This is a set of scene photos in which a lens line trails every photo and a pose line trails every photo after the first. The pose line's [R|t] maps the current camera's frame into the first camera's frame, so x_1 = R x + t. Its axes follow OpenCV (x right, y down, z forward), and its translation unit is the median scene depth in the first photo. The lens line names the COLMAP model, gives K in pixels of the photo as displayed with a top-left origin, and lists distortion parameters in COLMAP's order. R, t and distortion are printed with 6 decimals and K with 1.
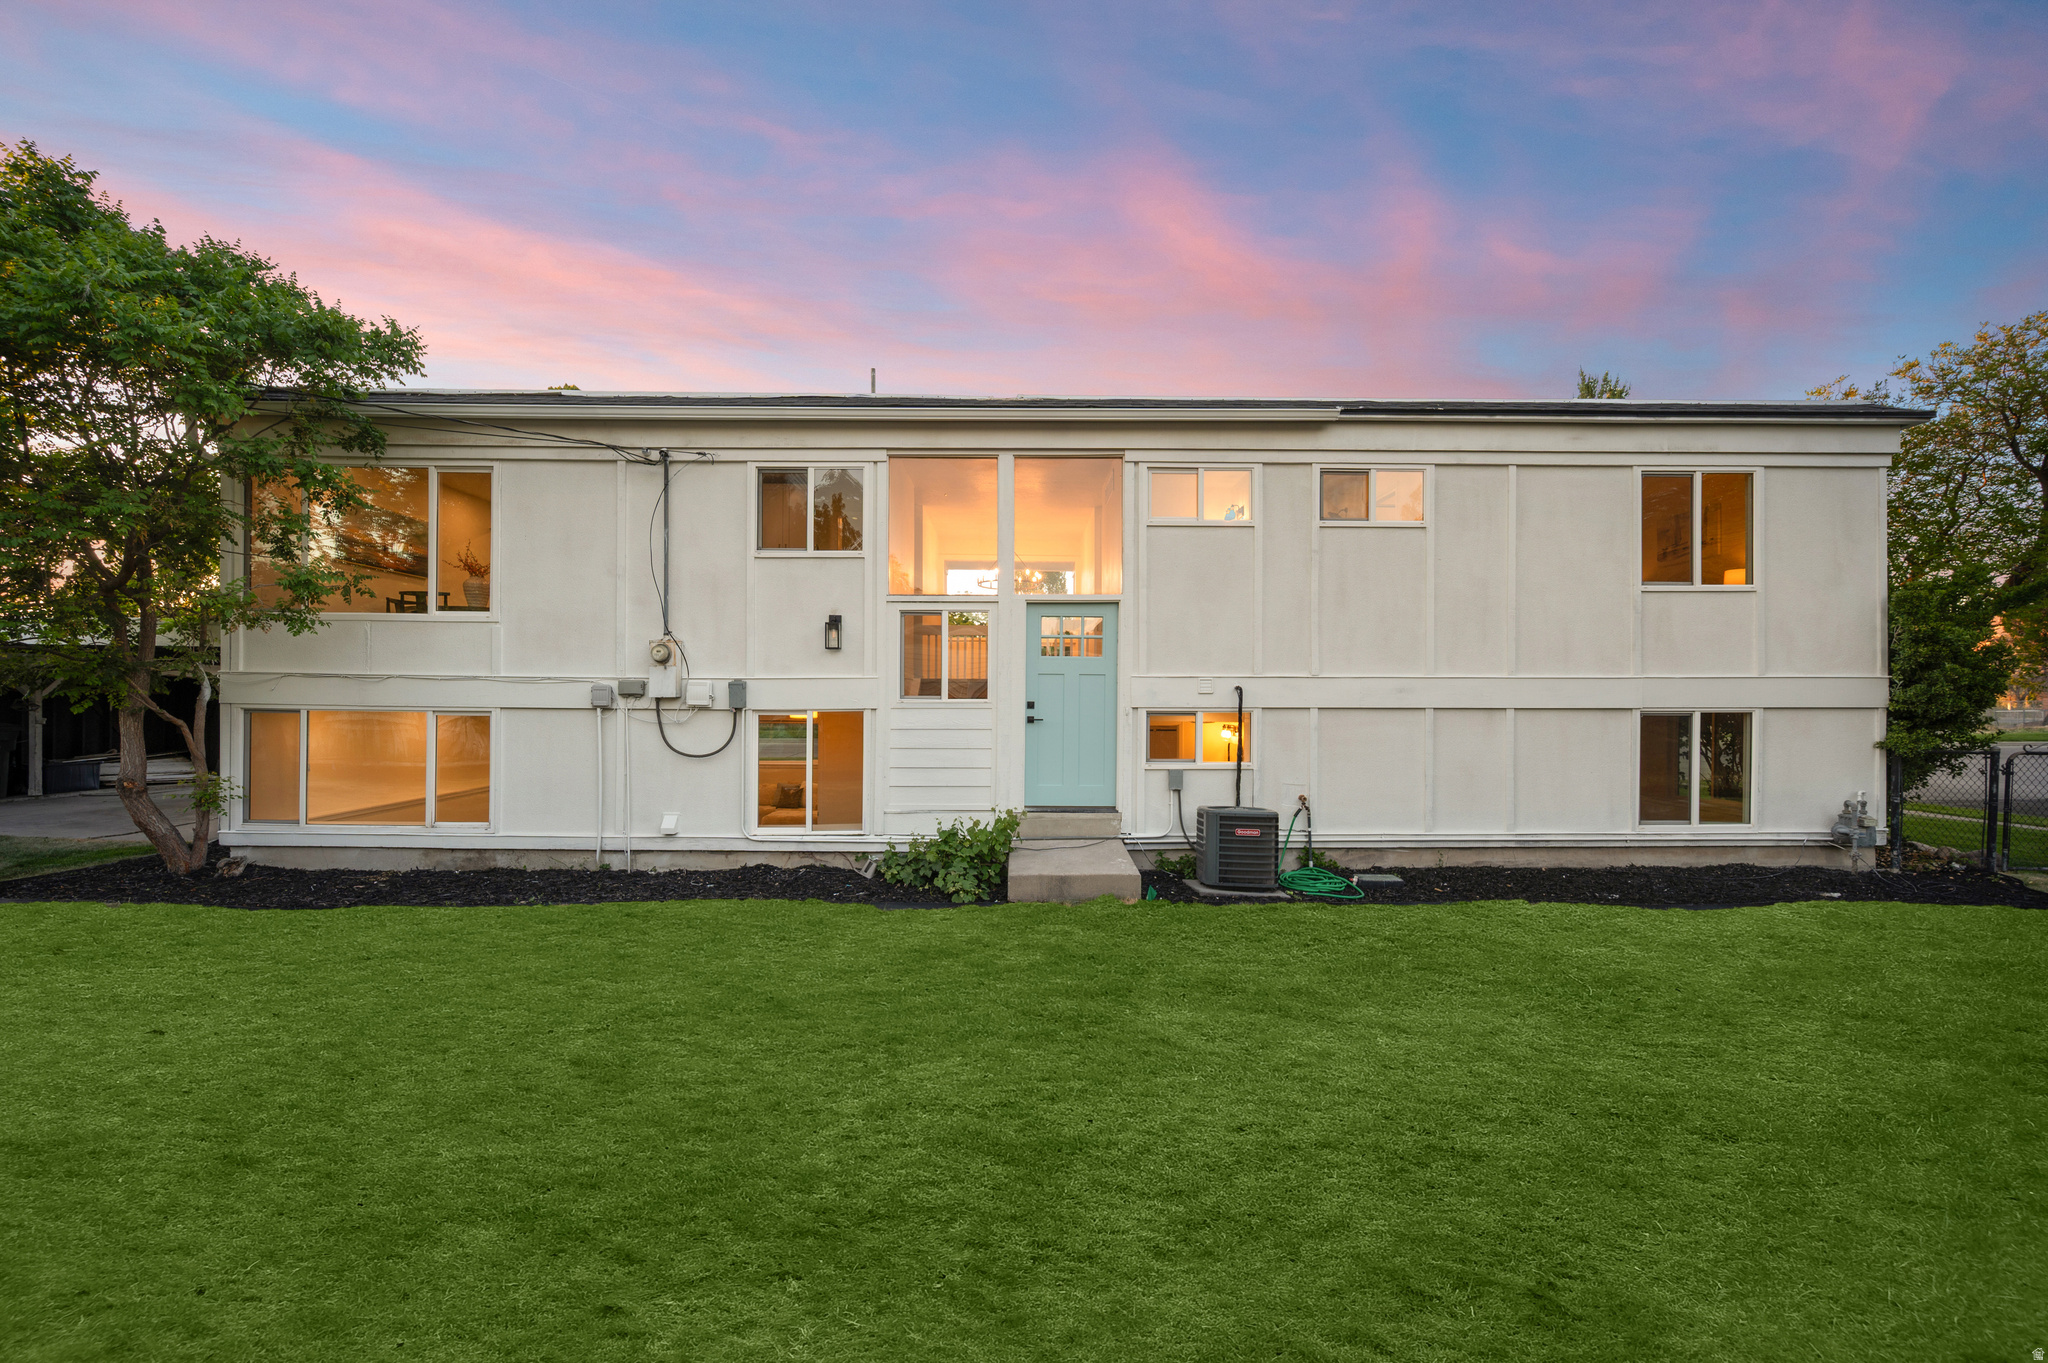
lens RADIAL K [[759.1, 0, 1023.6], [0, 759.1, 700.3], [0, 0, 1]] dist [0.000211, 0.000009]
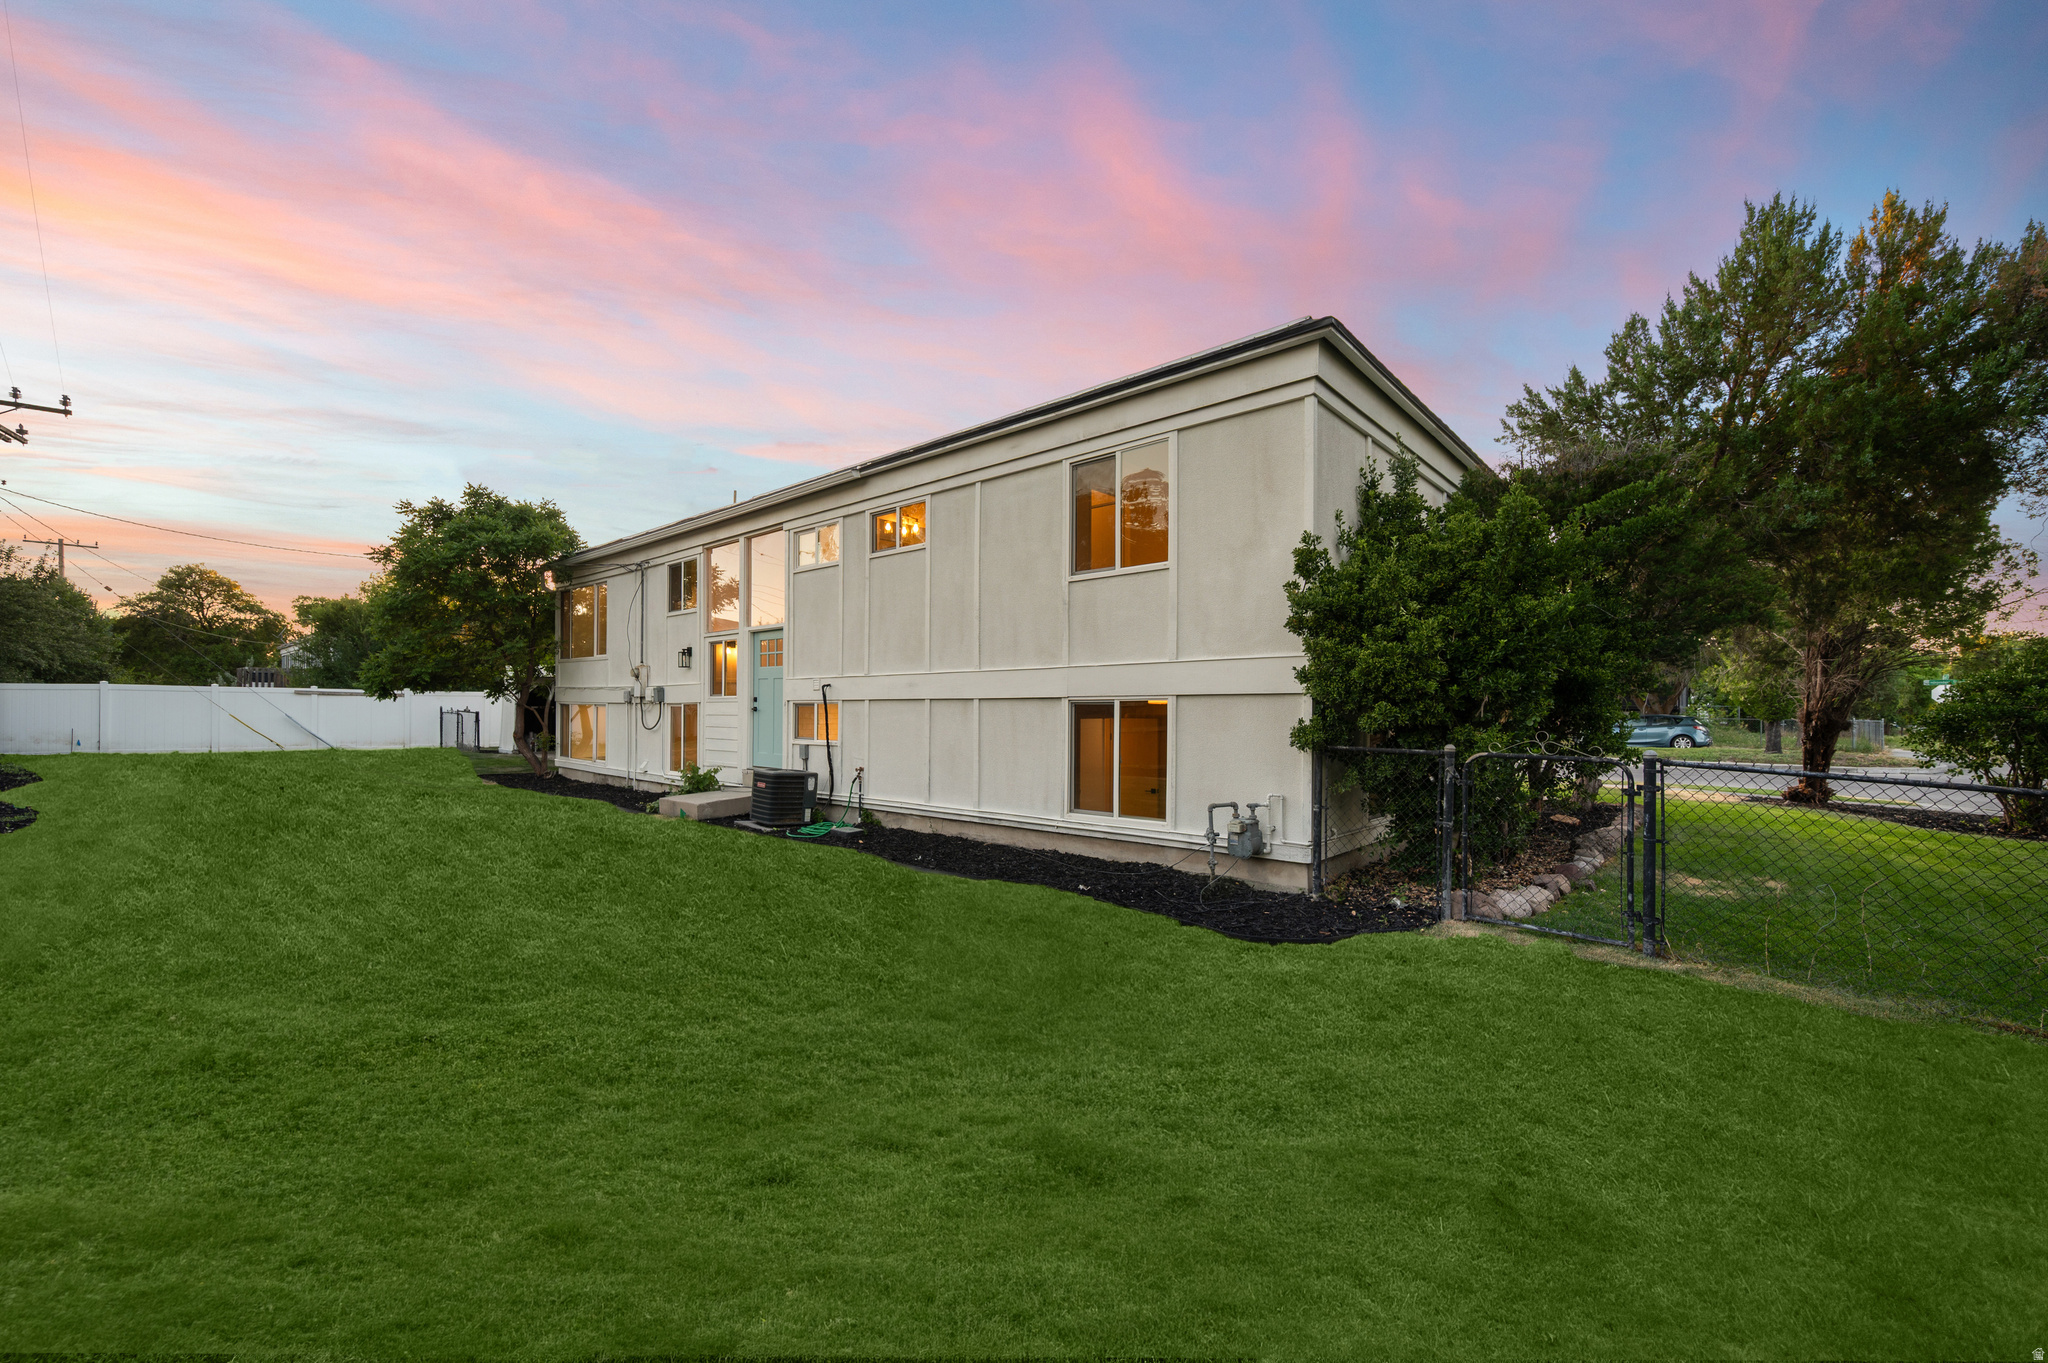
lens RADIAL K [[826.4, 0, 1028.5], [0, 826.4, 704.0], [0, 0, 1]] dist [-0.001068, -0.000062]
pose [[0.738513, -0.005434, -0.674217, 1.520242], [-0.000925, 0.999958, -0.009073, 0.029676], [0.674238, 0.007324, 0.738478, 0.150028]]
